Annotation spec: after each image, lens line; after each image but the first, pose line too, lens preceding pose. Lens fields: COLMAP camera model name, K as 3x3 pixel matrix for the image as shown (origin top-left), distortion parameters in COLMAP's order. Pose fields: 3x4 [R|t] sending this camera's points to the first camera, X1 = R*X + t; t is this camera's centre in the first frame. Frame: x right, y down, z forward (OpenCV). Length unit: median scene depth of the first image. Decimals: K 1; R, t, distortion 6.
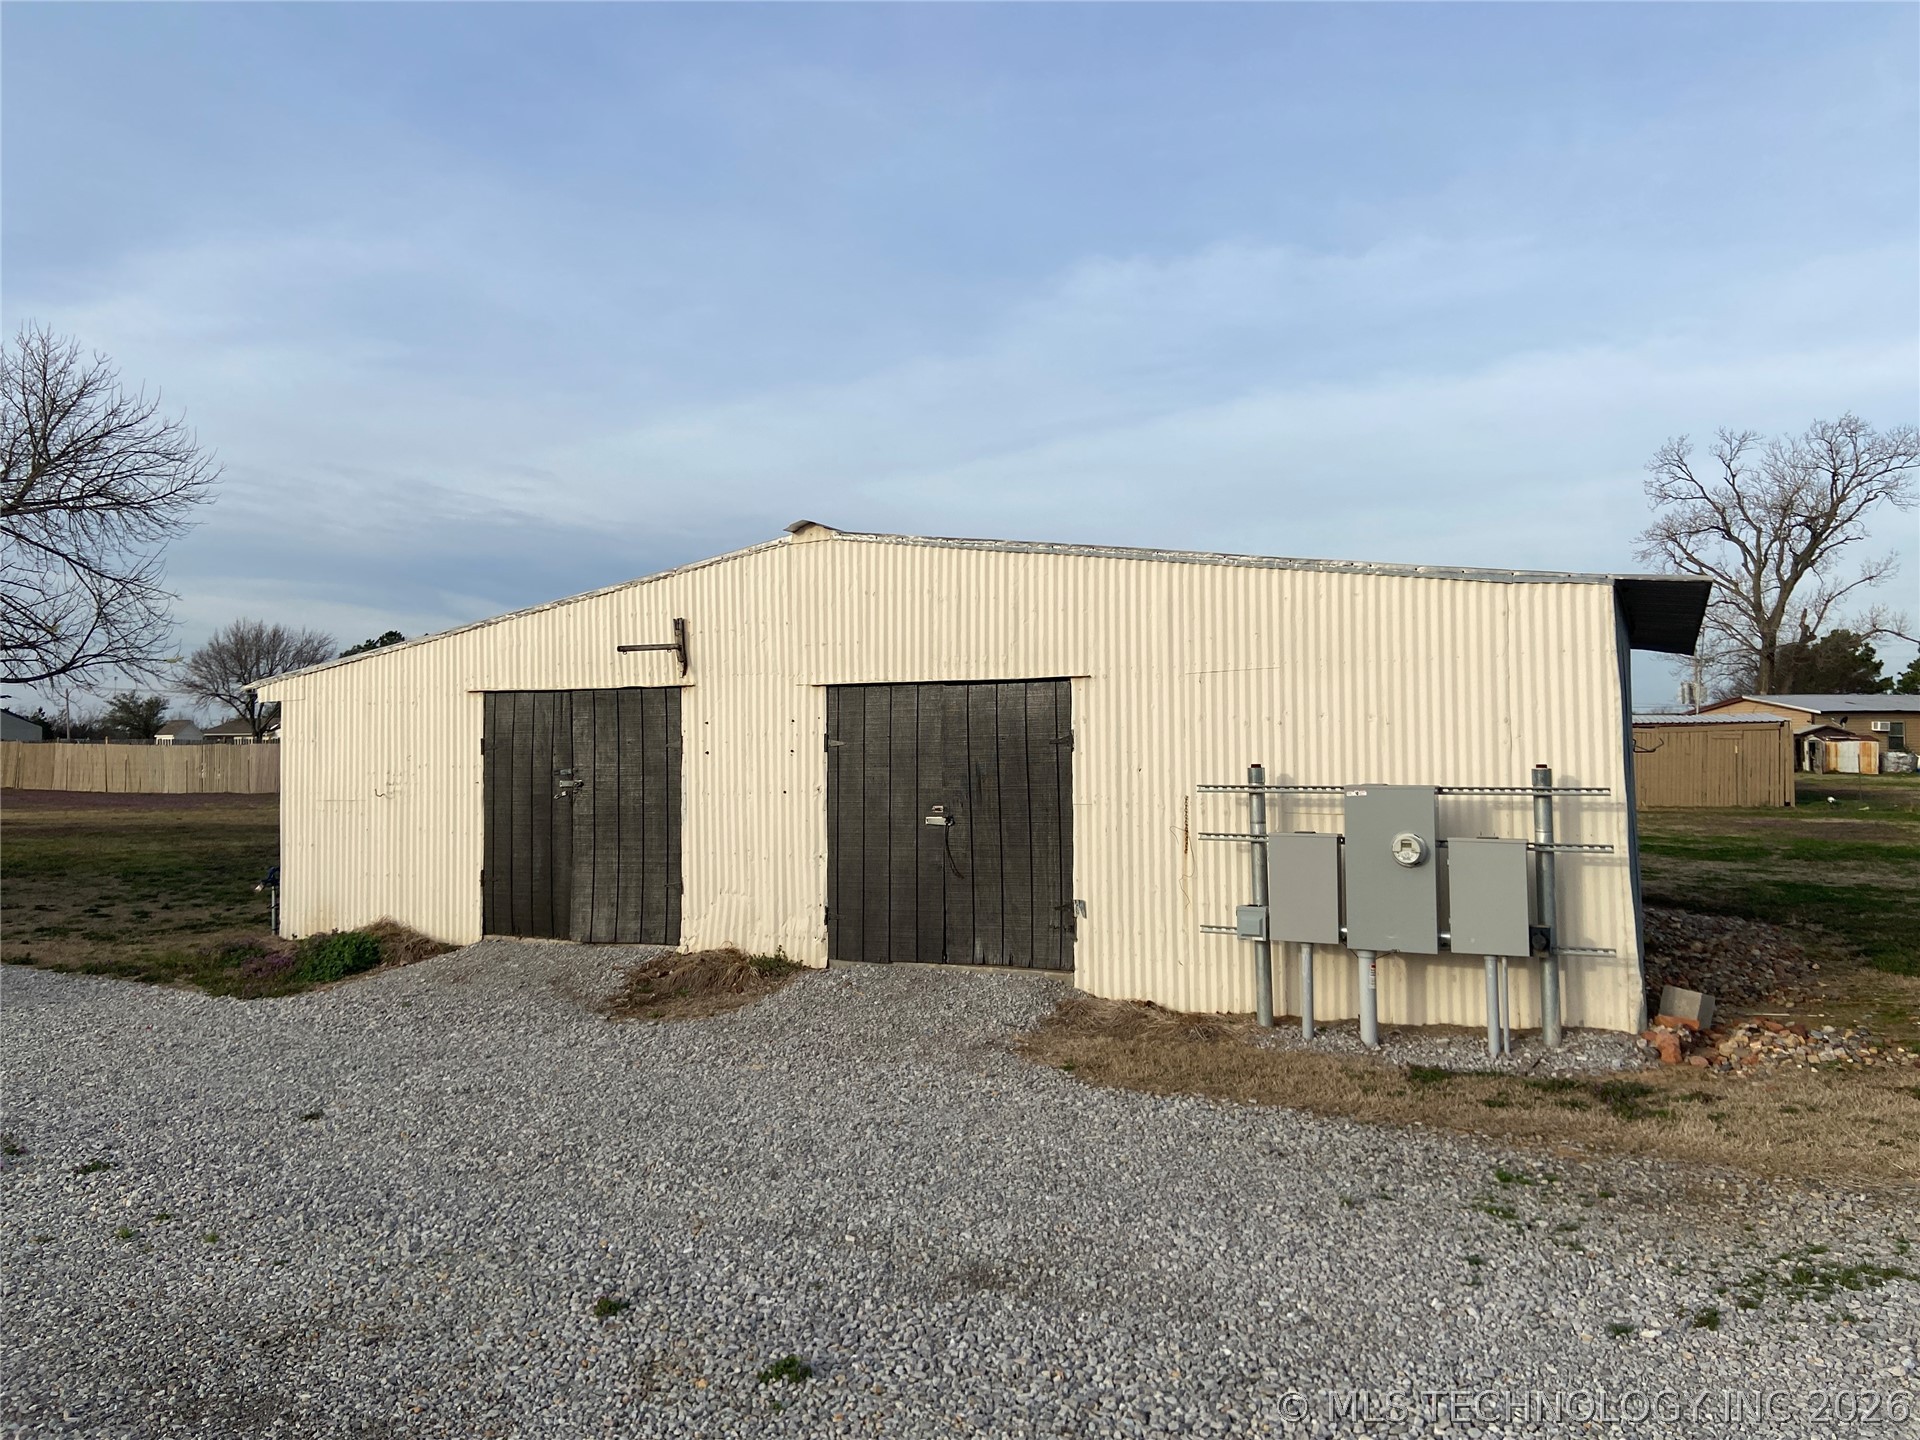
lens RADIAL K [[1431.6, 0, 964.2], [0, 1431.6, 709.4], [0, 0, 1]] dist [0.124384, -0.160045]
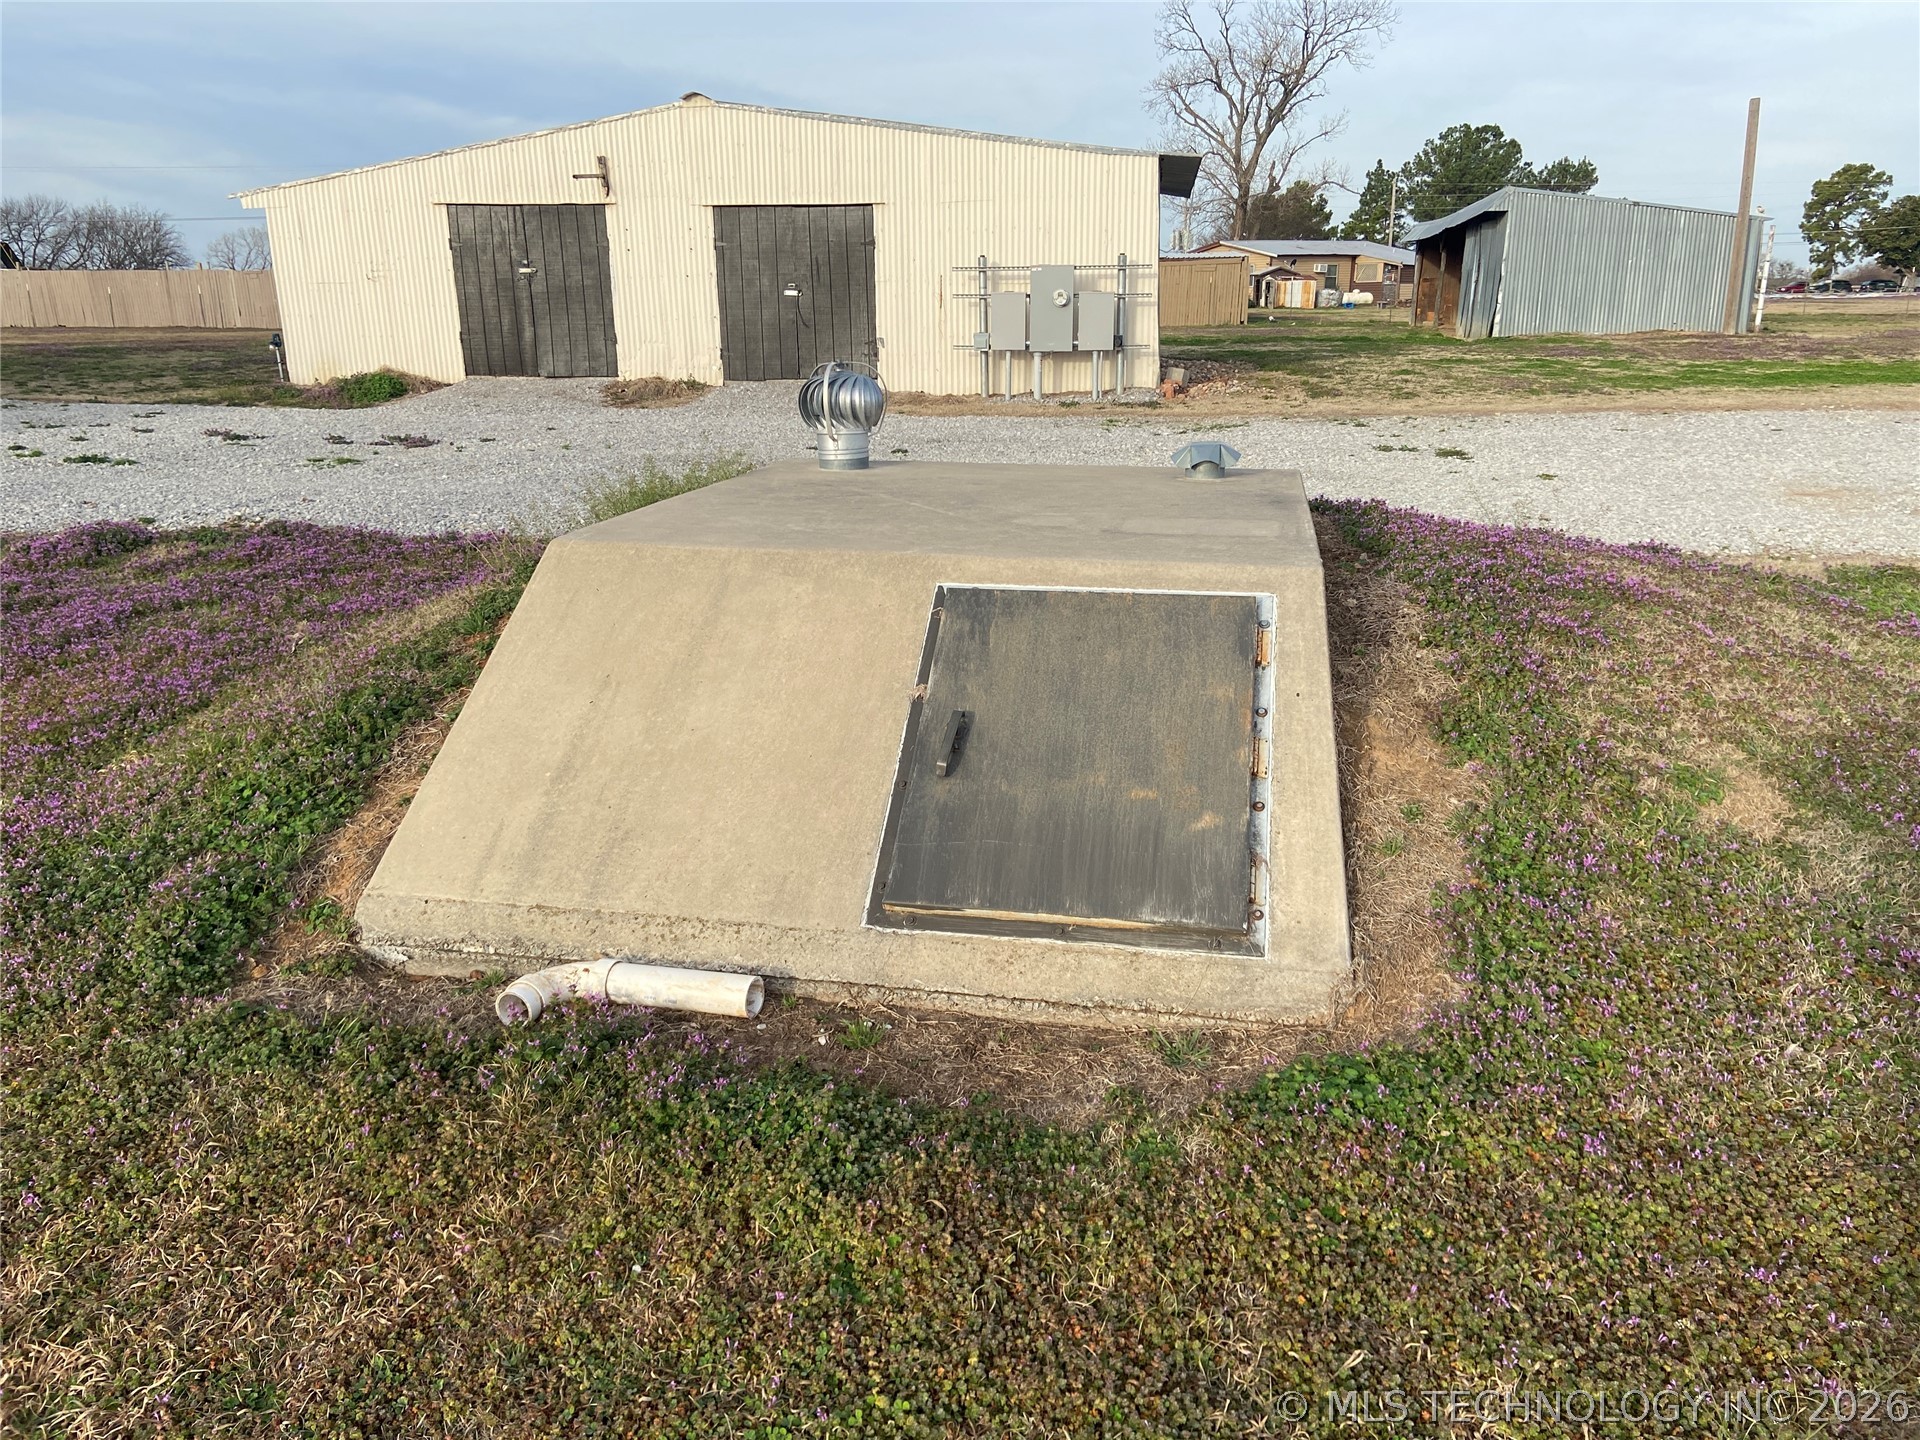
lens RADIAL K [[1431.6, 0, 964.2], [0, 1431.6, 709.4], [0, 0, 1]] dist [0.124384, -0.160045]
pose [[0.948912, -0.086581, 0.303430, -0.343303], [-0.008014, 0.954695, 0.297477, 0.032989], [-0.315440, -0.284711, 0.905228, -0.671516]]
